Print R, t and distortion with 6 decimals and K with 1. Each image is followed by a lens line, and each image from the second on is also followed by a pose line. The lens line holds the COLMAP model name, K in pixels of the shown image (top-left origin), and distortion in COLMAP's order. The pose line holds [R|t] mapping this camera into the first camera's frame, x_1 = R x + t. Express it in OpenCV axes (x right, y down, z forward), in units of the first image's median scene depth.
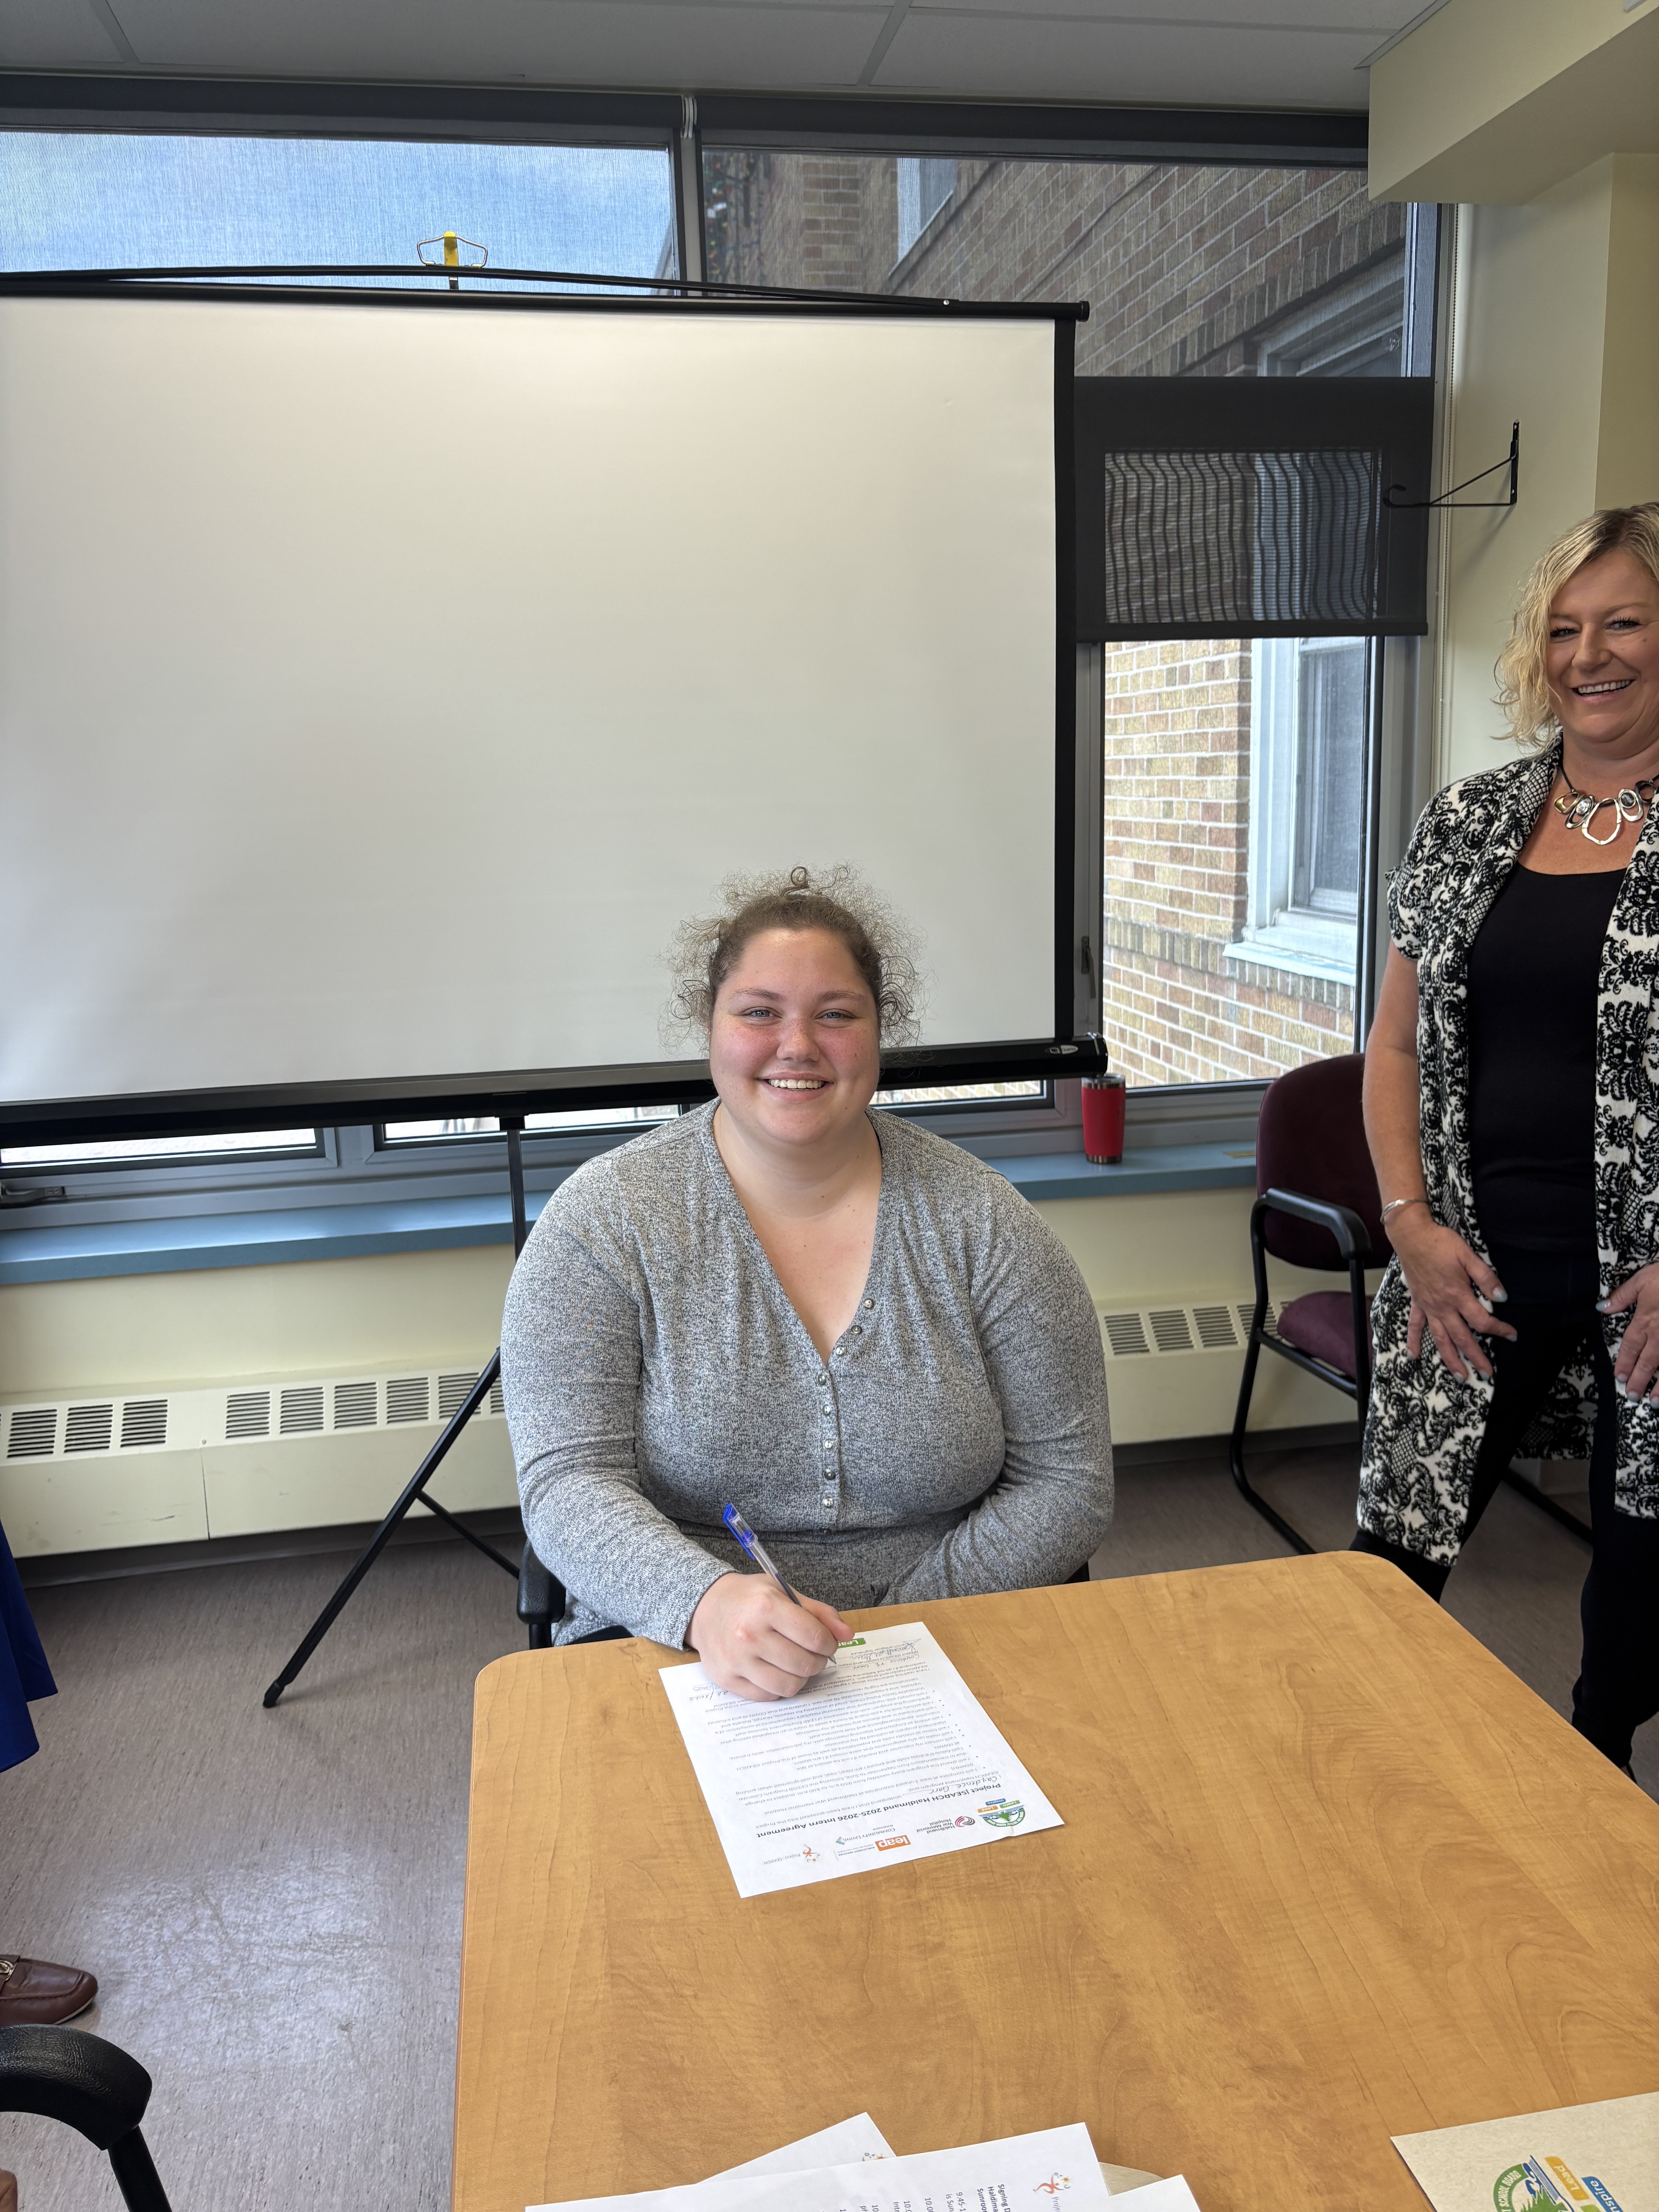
lens RADIAL K [[1697.2, 0, 820.5], [0, 1697.2, 1088.1], [0, 0, 1]] dist [0.042753, -0.048195]
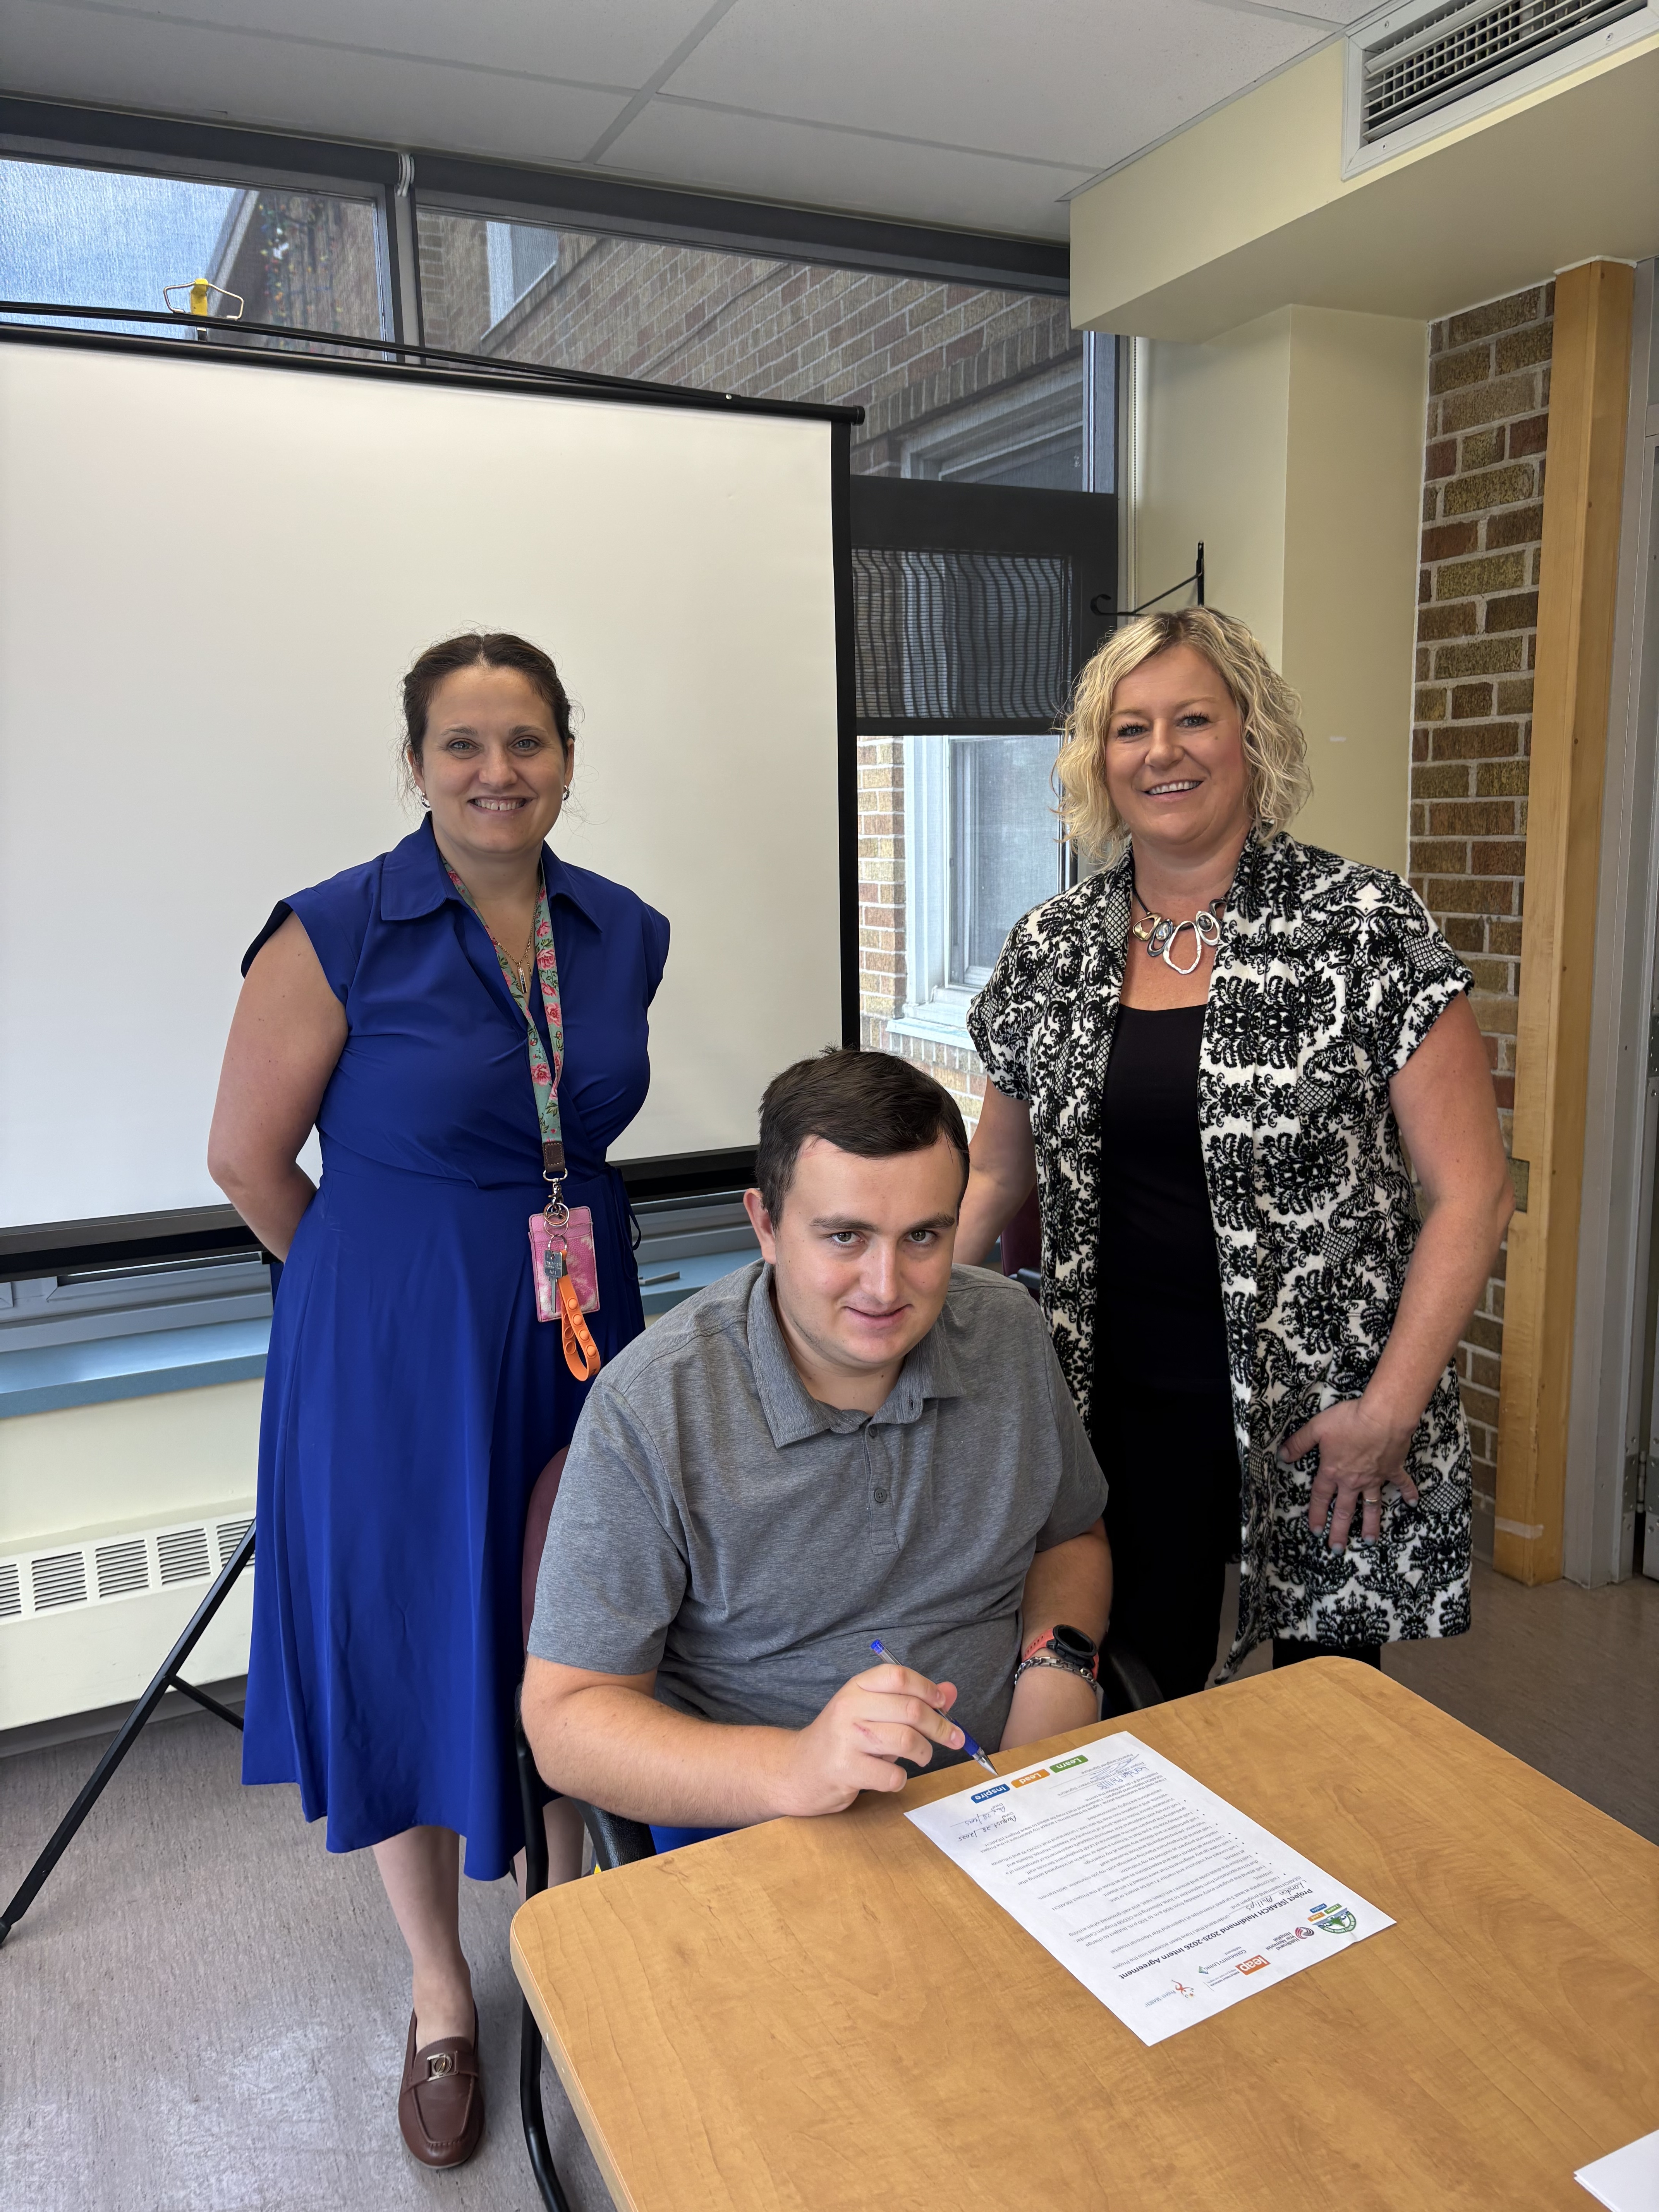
lens RADIAL K [[1697.2, 0, 842.5], [0, 1697.2, 1101.2], [0, 0, 1]] dist [0.042753, -0.048195]
pose [[0.962770, -0.033477, 0.268241, -0.134838], [0.040701, 0.998942, -0.021413, -0.029960], [-0.267240, 0.031534, 0.963114, 0.046202]]
